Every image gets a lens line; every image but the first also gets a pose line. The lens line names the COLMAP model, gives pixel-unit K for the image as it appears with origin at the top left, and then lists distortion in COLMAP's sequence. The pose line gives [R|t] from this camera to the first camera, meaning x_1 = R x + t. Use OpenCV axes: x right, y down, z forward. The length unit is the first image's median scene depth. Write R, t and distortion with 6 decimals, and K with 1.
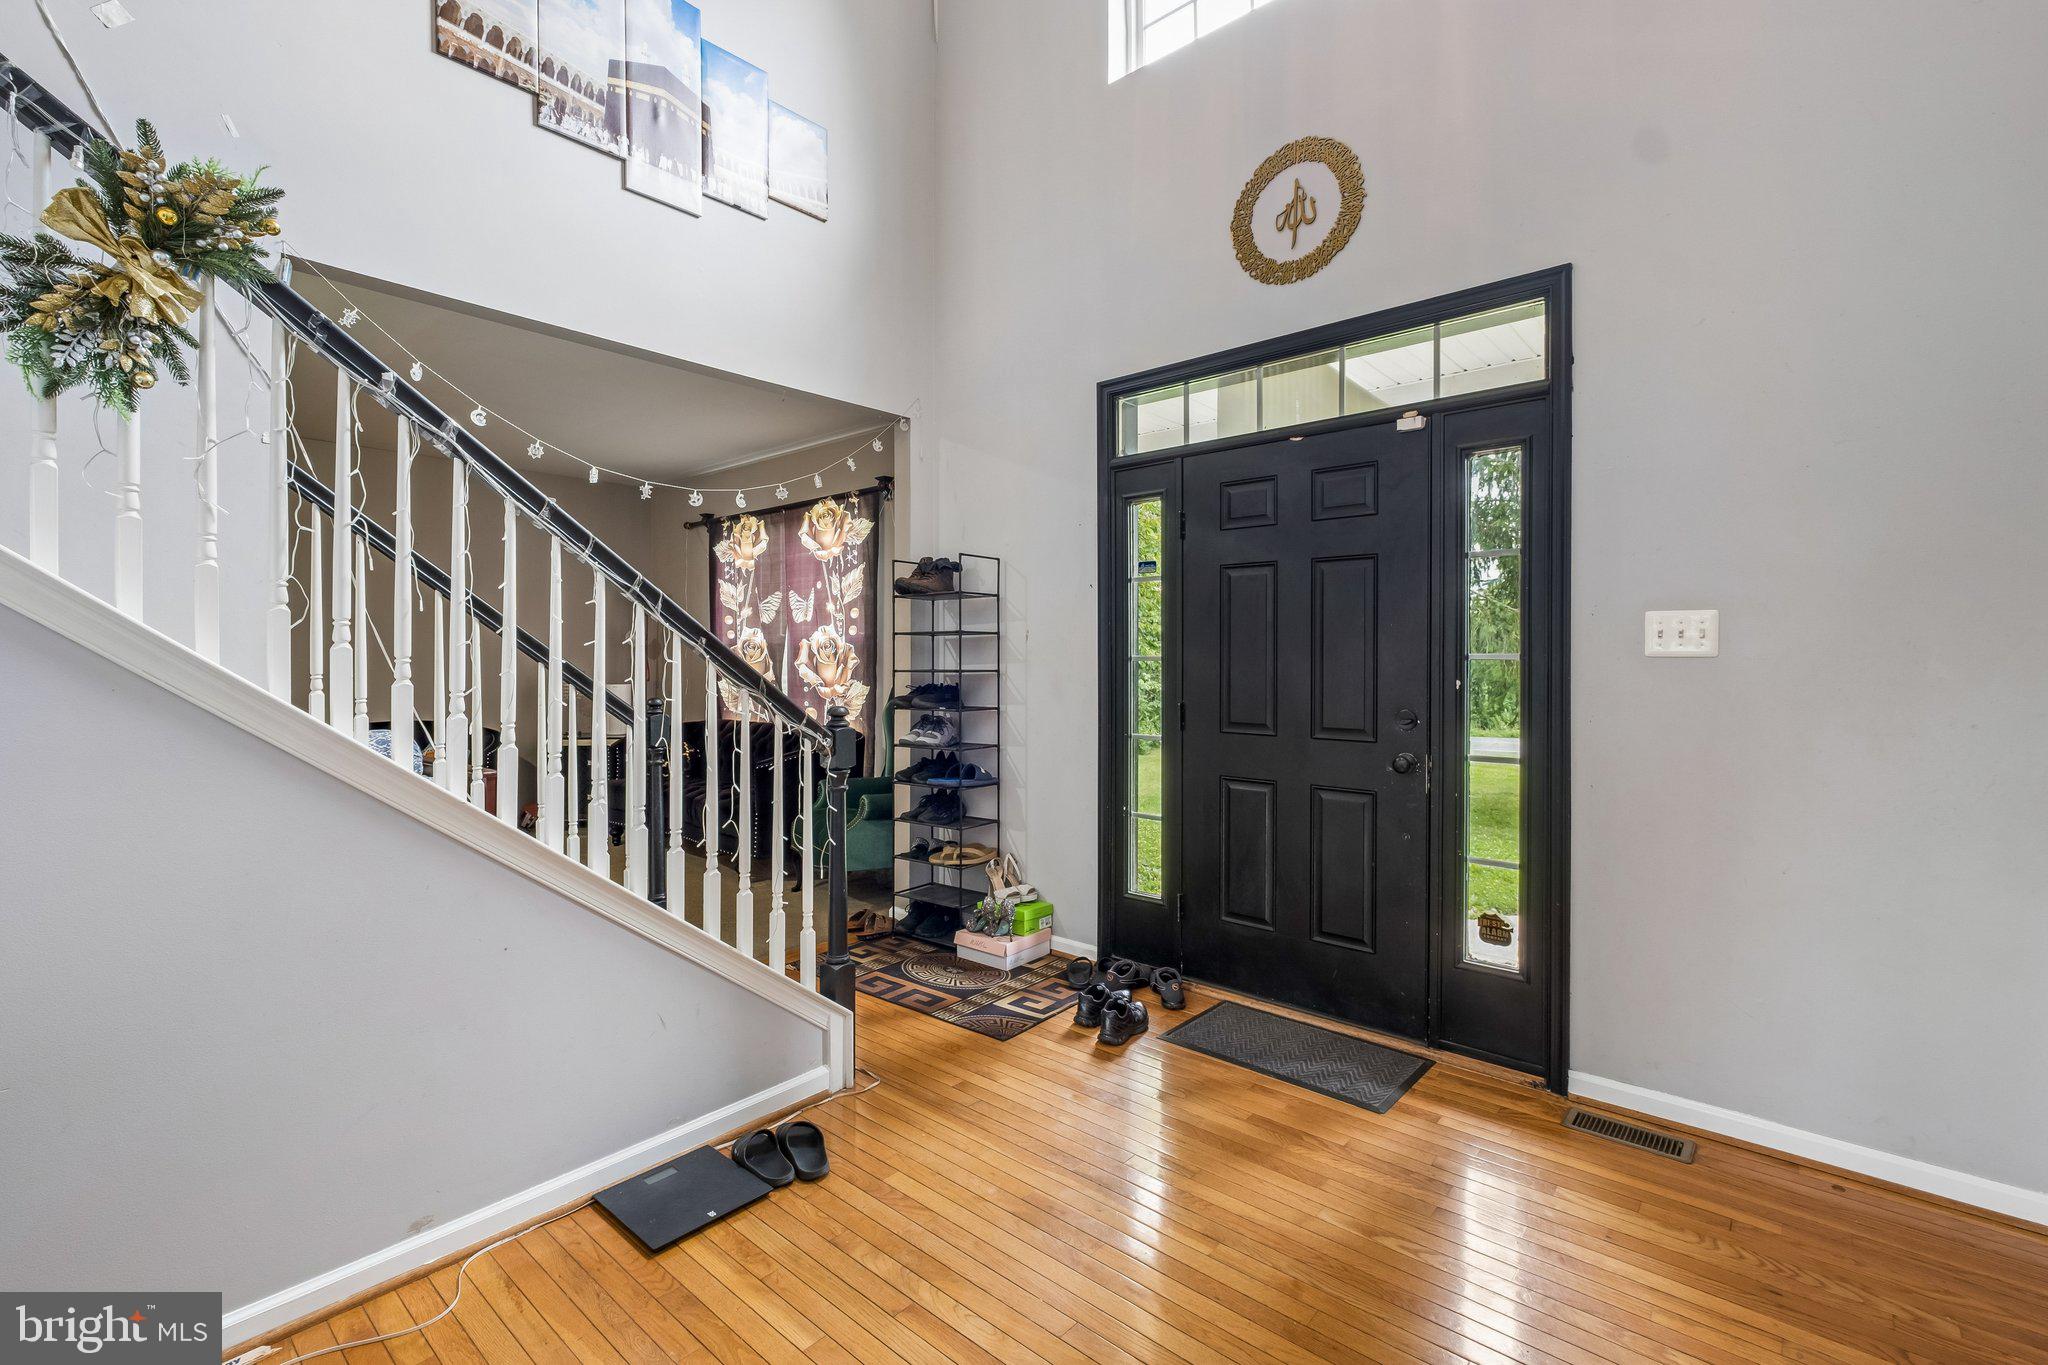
lens RADIAL K [[904.1, 0, 975.6], [0, 904.1, 658.7], [0, 0, 1]] dist [0.000101, -0.001162]
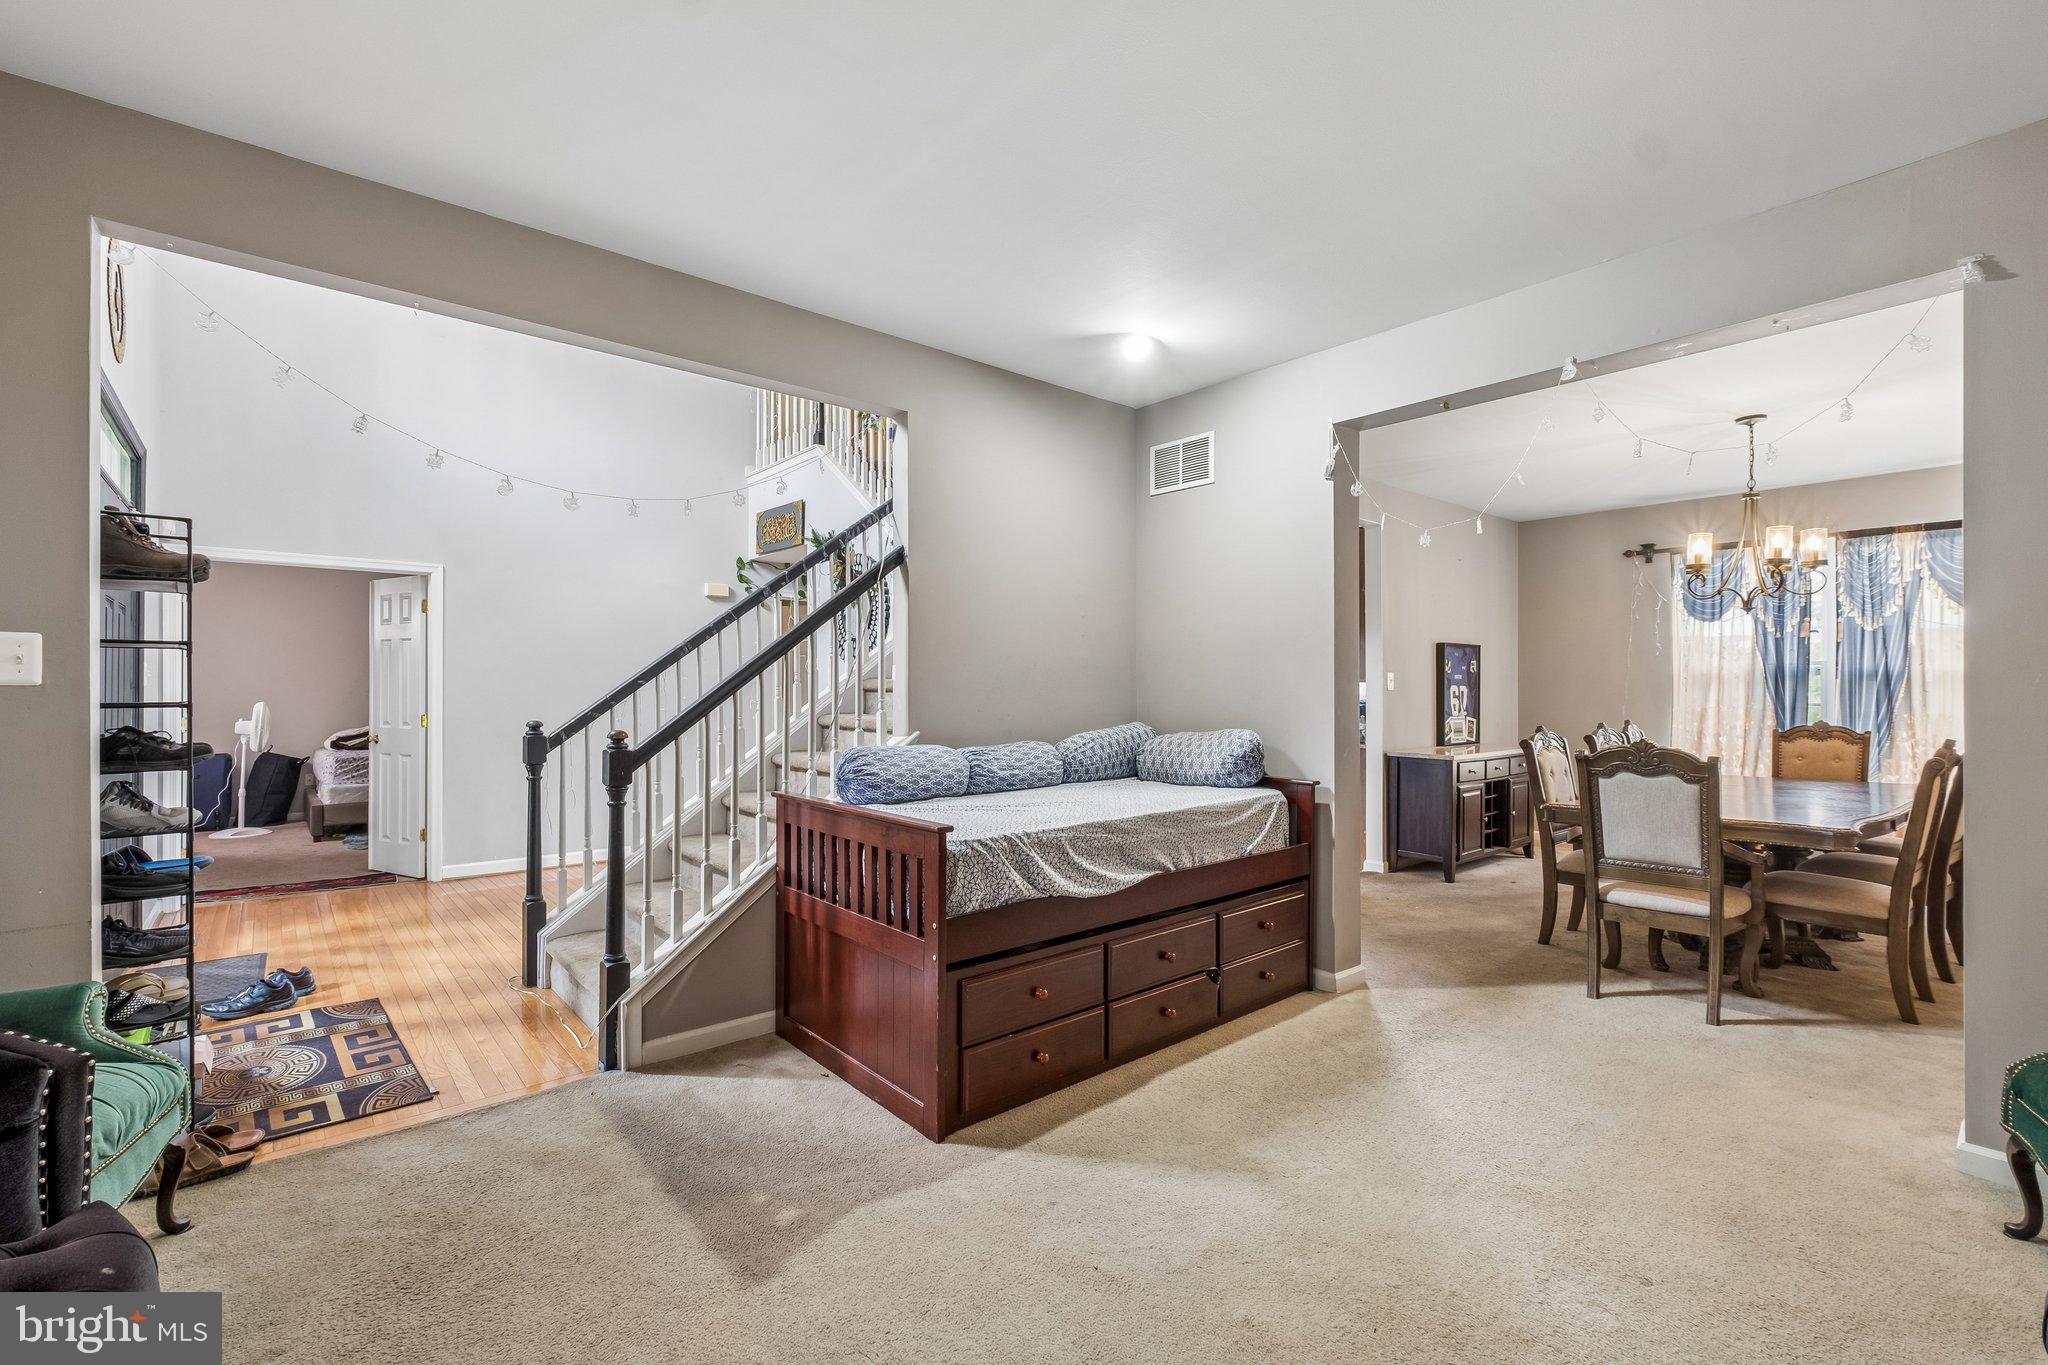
lens RADIAL K [[904.1, 0, 1004.5], [0, 904.1, 675.3], [0, 0, 1]] dist [0.000101, -0.001162]
pose [[-0.991501, -0.000352, 0.130097, -0.775629], [-0.002359, 0.999881, -0.015275, 0.001345], [-0.130077, -0.015452, -0.991384, 1.689019]]
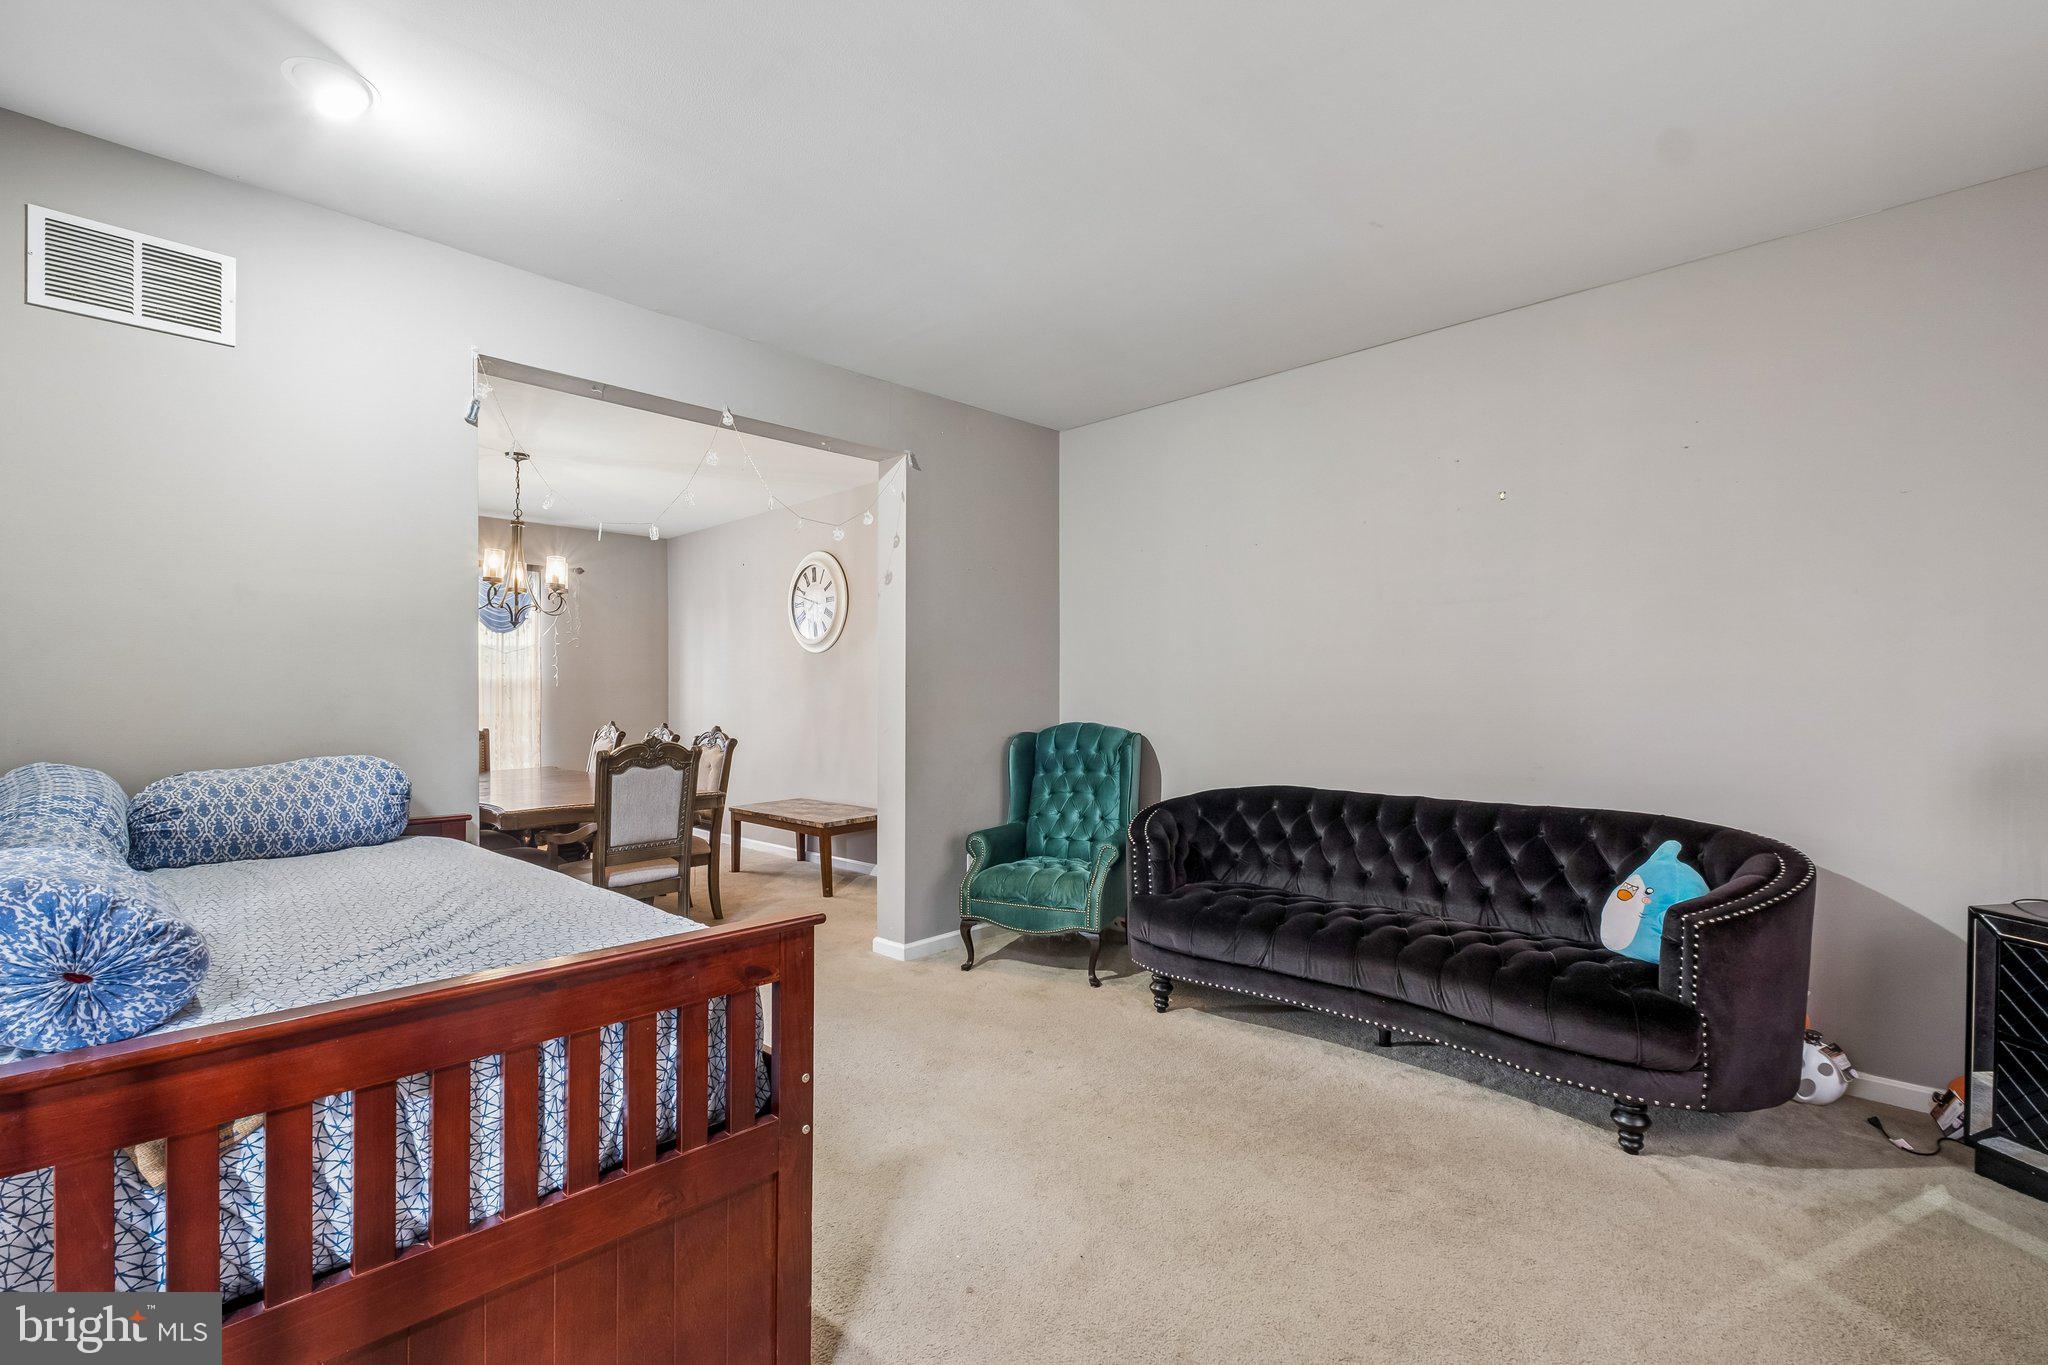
lens RADIAL K [[904.1, 0, 1020.8], [0, 904.1, 700.0], [0, 0, 1]] dist [0.000101, -0.001162]
pose [[-0.005754, 0.006127, -0.999965, -0.187310], [0.005377, 0.999967, 0.006096, 0.003822], [0.999969, -0.005341, -0.005787, 1.088164]]
